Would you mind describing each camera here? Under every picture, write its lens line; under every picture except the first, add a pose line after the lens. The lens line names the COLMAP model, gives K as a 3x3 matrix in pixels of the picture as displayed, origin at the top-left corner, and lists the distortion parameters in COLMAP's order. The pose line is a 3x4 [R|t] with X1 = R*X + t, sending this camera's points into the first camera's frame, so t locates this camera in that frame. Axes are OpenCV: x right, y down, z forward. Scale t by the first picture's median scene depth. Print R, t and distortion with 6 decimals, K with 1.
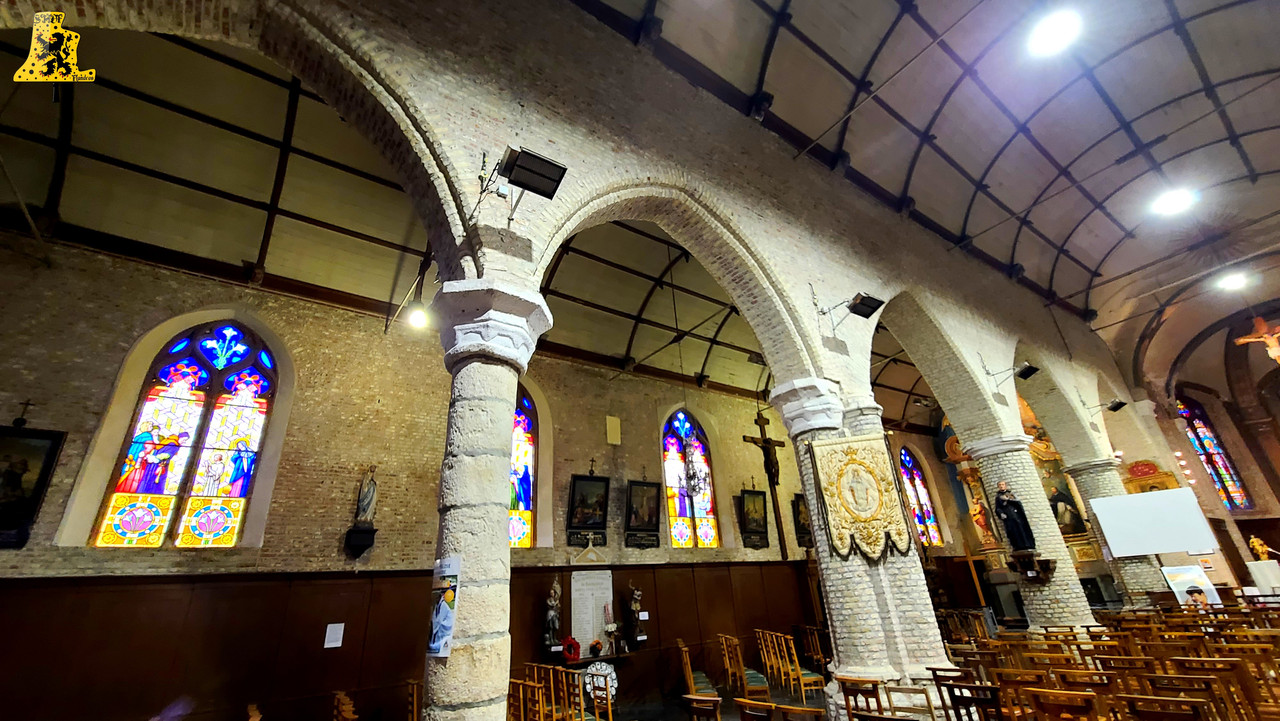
lens RADIAL K [[529.4, 0, 641.7], [0, 529.4, 361.2], [0, 0, 1]] dist [0.000201, -0.000003]
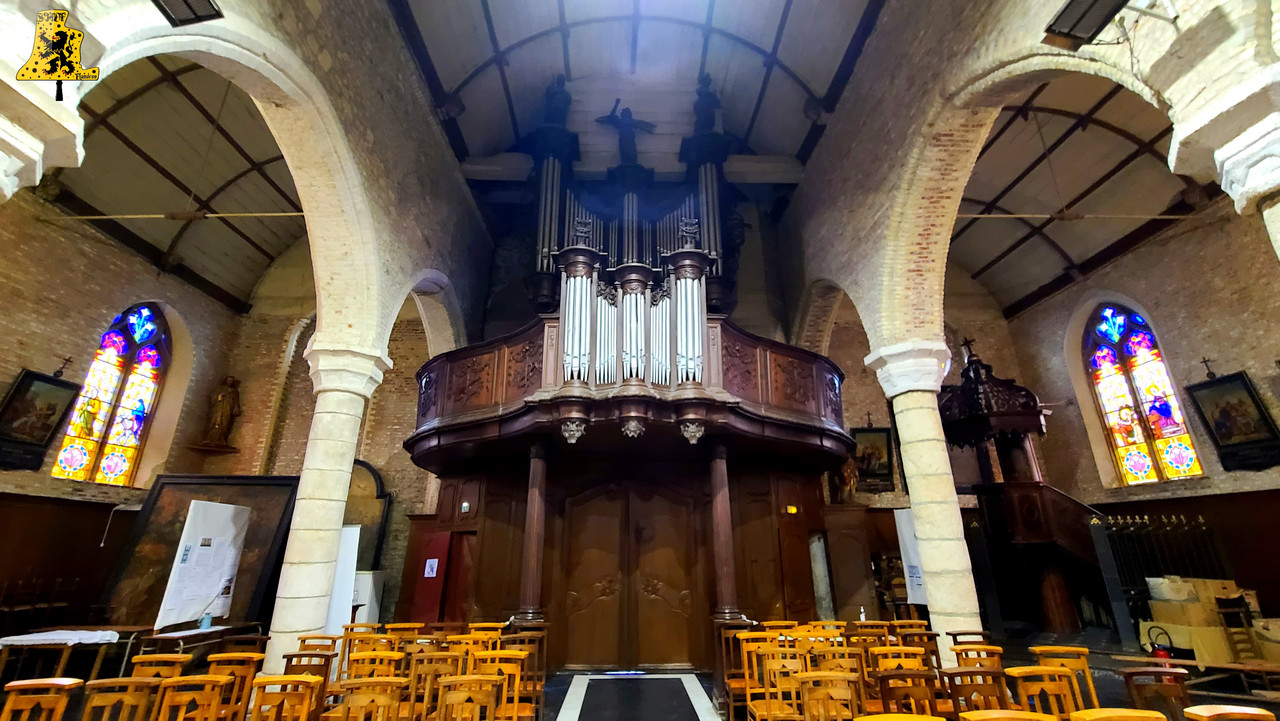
lens RADIAL K [[529.4, 0, 641.5], [0, 529.4, 362.3], [0, 0, 1]] dist [0.000201, -0.000003]
pose [[-0.561305, -0.205151, -0.801779, 0.854734], [0.388063, 0.790445, -0.473924, 0.213284], [0.730988, -0.577157, -0.364069, 0.616699]]
